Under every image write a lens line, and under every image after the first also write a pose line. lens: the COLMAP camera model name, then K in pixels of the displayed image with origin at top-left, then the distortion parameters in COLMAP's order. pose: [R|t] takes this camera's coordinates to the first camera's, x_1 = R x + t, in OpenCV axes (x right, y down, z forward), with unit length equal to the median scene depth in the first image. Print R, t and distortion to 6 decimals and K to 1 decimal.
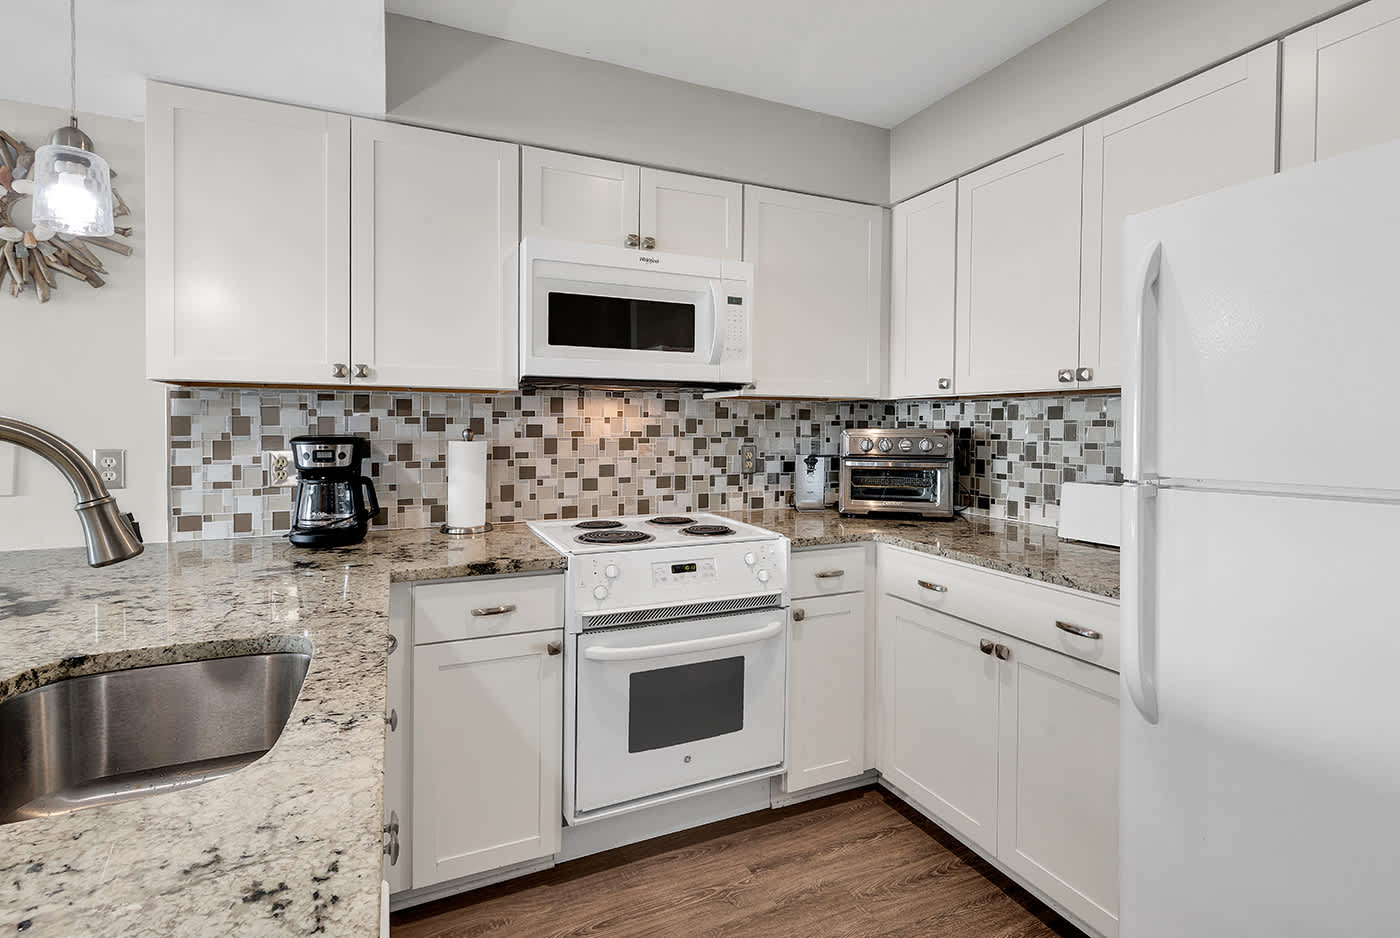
lens RADIAL K [[621.5, 0, 710.8], [0, 621.5, 442.8], [0, 0, 1]] dist [-0.000913, 0.000026]
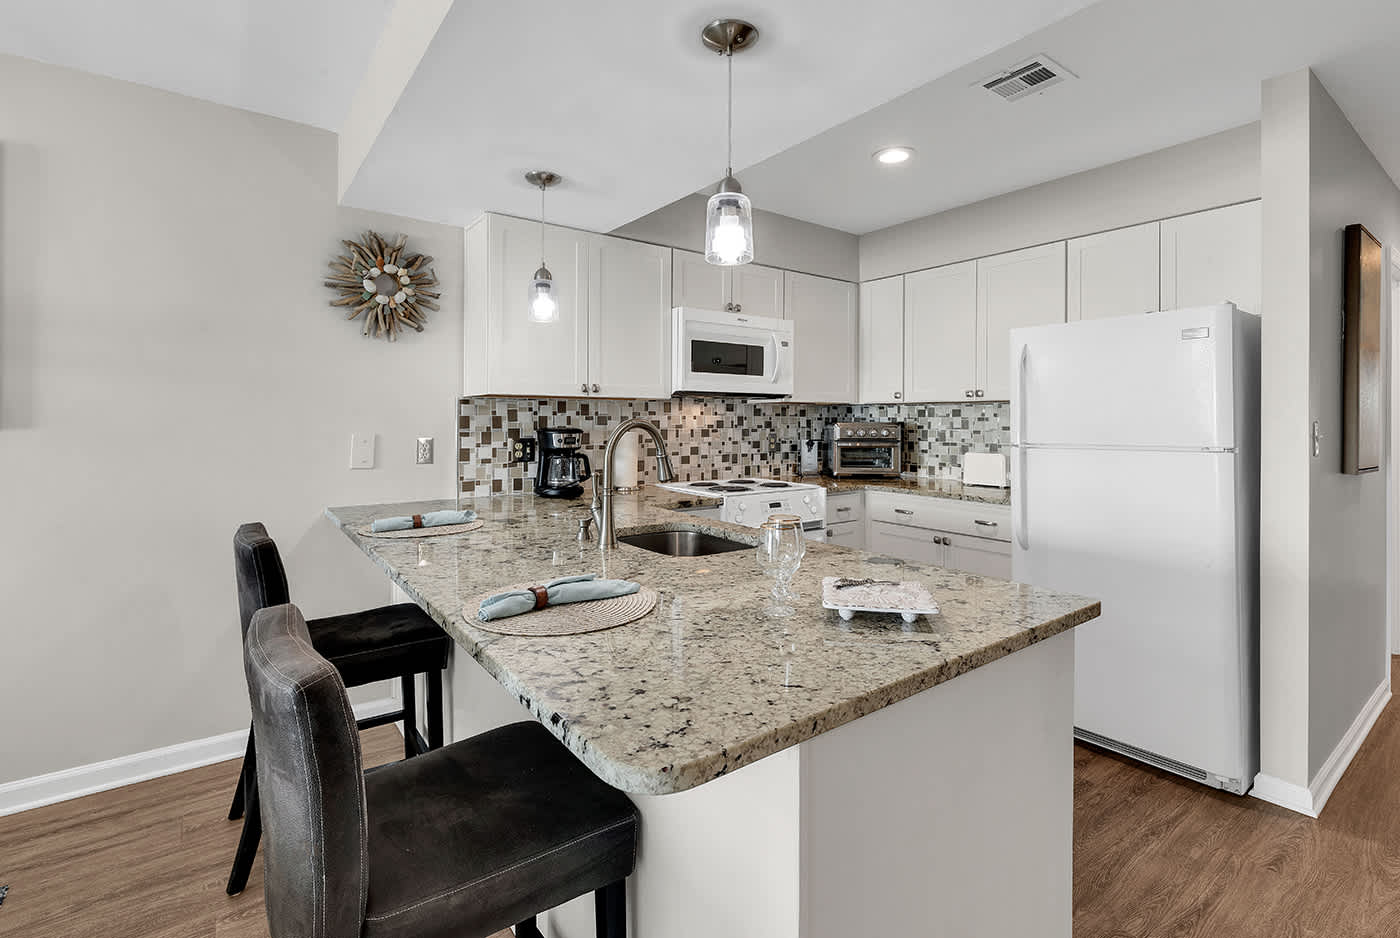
lens RADIAL K [[621.5, 0, 710.8], [0, 621.5, 442.8], [0, 0, 1]] dist [-0.000913, 0.000026]
pose [[0.973160, -0.010342, 0.229895, -0.474433], [0.007637, 0.999891, 0.012653, 0.006383], [-0.230001, -0.010558, 0.973133, -0.483999]]
